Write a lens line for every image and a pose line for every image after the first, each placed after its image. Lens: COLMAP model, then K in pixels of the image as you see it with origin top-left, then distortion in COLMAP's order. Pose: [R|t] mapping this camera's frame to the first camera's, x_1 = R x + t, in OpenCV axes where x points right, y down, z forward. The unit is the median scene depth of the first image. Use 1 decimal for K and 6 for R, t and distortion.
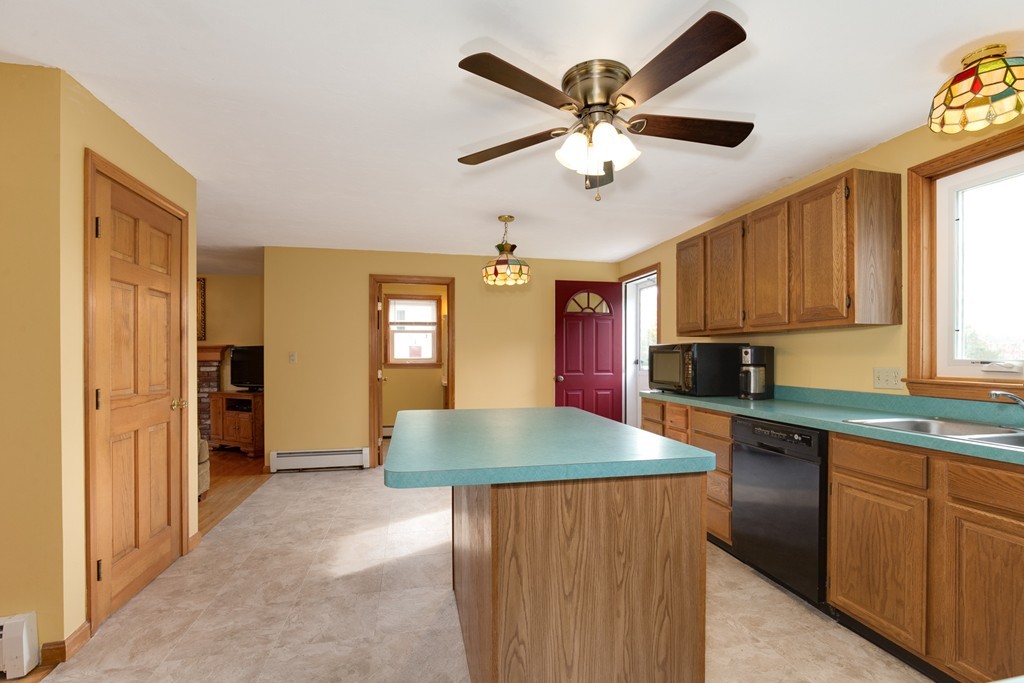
lens RADIAL K [[465.5, 0, 517.0], [0, 465.5, 354.8], [0, 0, 1]] dist [-0.001974, -0.000057]
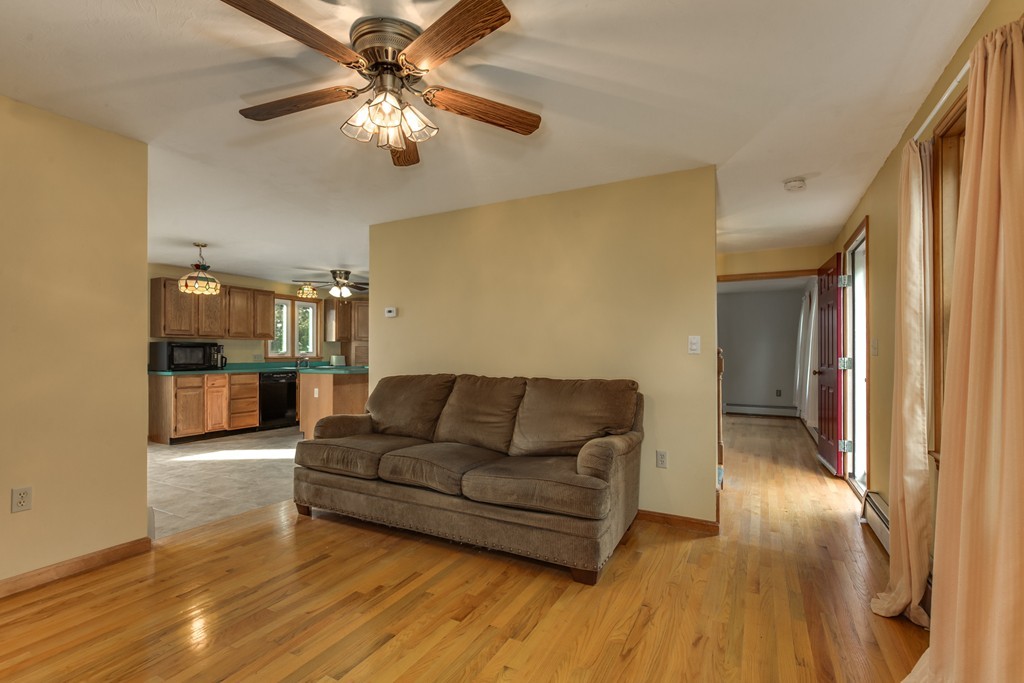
lens RADIAL K [[463.5, 0, 491.4], [0, 463.5, 352.2], [0, 0, 1]] dist [-0.001386, -0.000061]
pose [[-0.739612, 0.002652, 0.673028, -1.933741], [-0.001837, 0.999981, -0.005959, 0.026536], [-0.673031, -0.005644, -0.739593, 1.809088]]
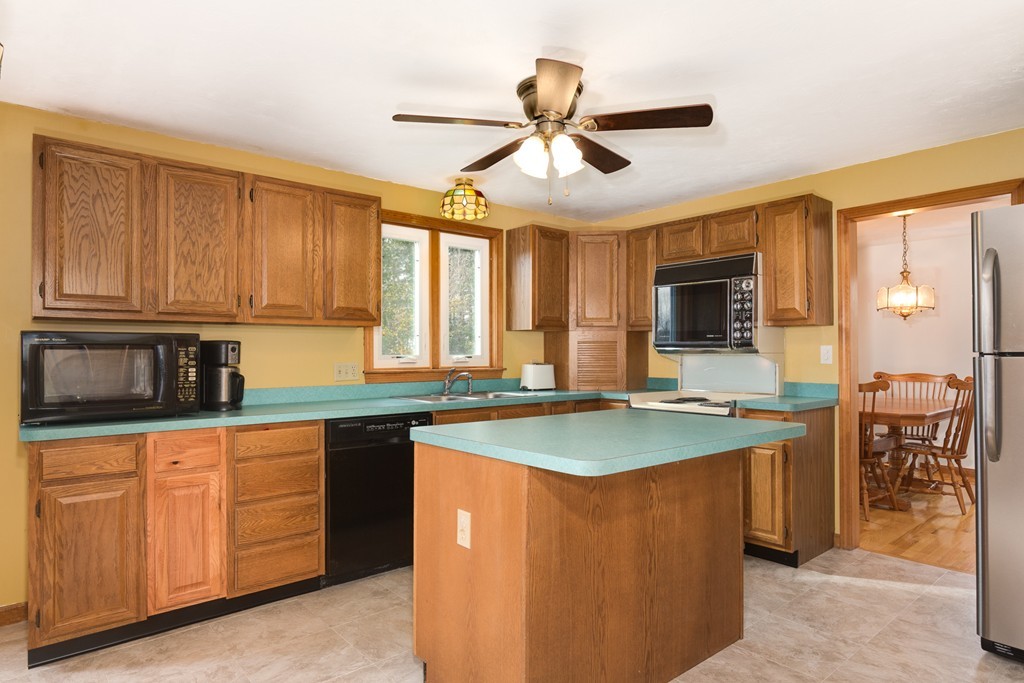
lens RADIAL K [[594.4, 0, 519.6], [0, 594.4, 348.6], [0, 0, 1]] dist [-0.001254, -0.000938]
pose [[-0.472012, 0.008686, 0.881549, -0.617572], [0.001996, 0.999959, -0.008784, 0.003888], [-0.881590, -0.002387, -0.472010, 1.085089]]
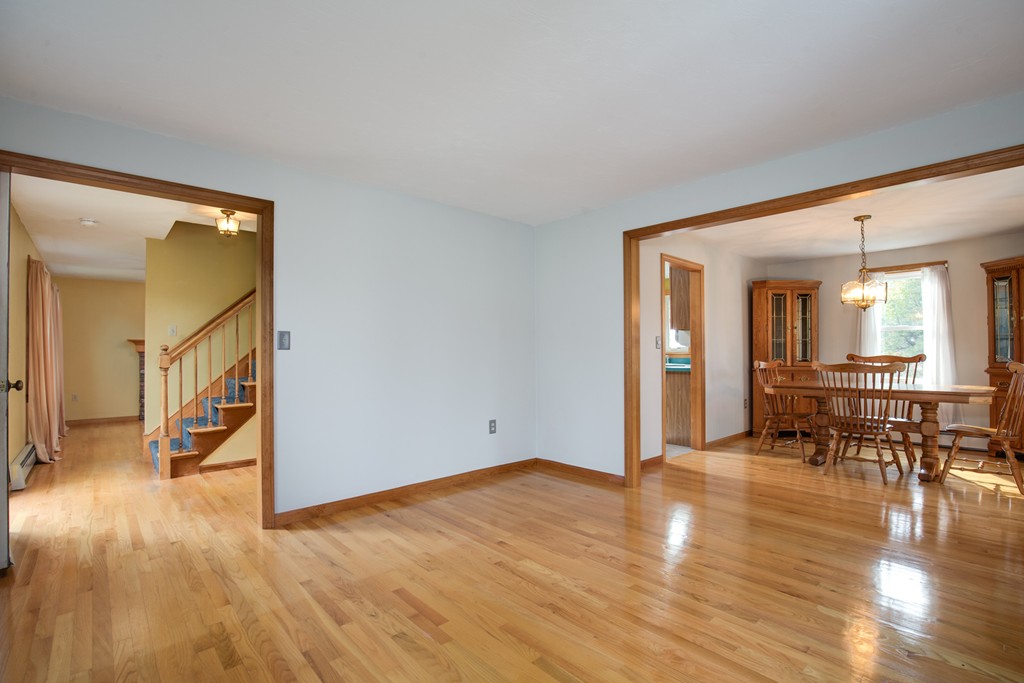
lens RADIAL K [[470.3, 0, 512.0], [0, 470.3, 341.5], [0, 0, 1]] dist [-0.026685, 0.000644]
pose [[0.866194, 0.005596, 0.499677, -1.357722], [0.004268, 0.999818, -0.018596, 0.027558], [-0.499690, 0.018240, 0.866012, -1.288414]]
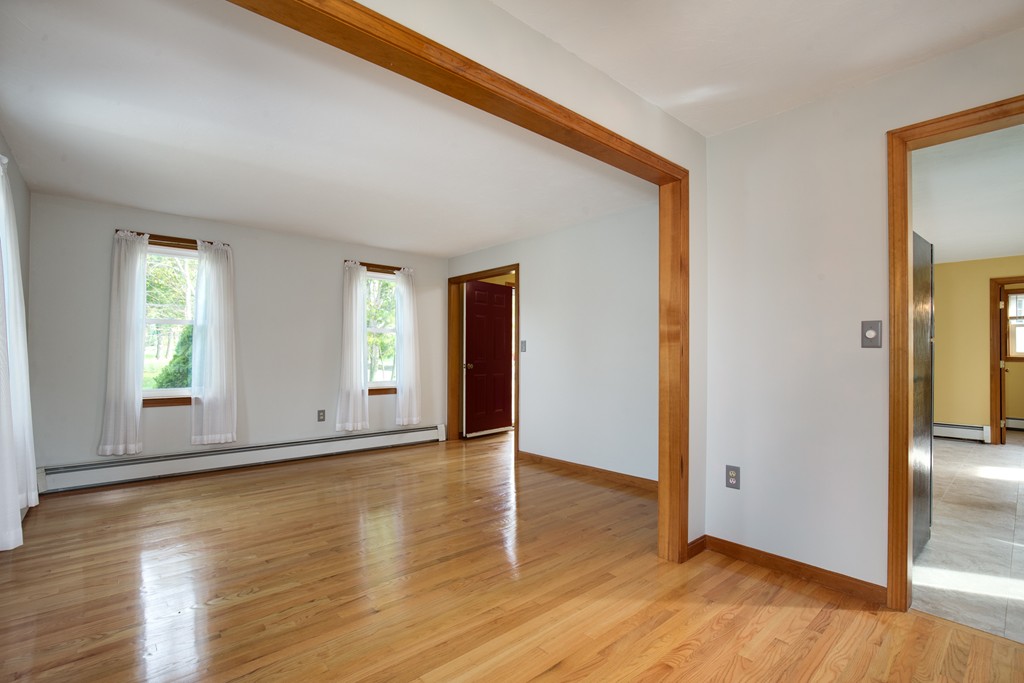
lens RADIAL K [[465.5, 0, 517.0], [0, 465.5, 354.8], [0, 0, 1]] dist [-0.001974, -0.000057]
pose [[0.494638, -0.002370, -0.869096, 0.177176], [-0.001562, 0.999992, -0.003616, 0.039468], [0.869098, 0.003146, 0.494630, -0.989716]]
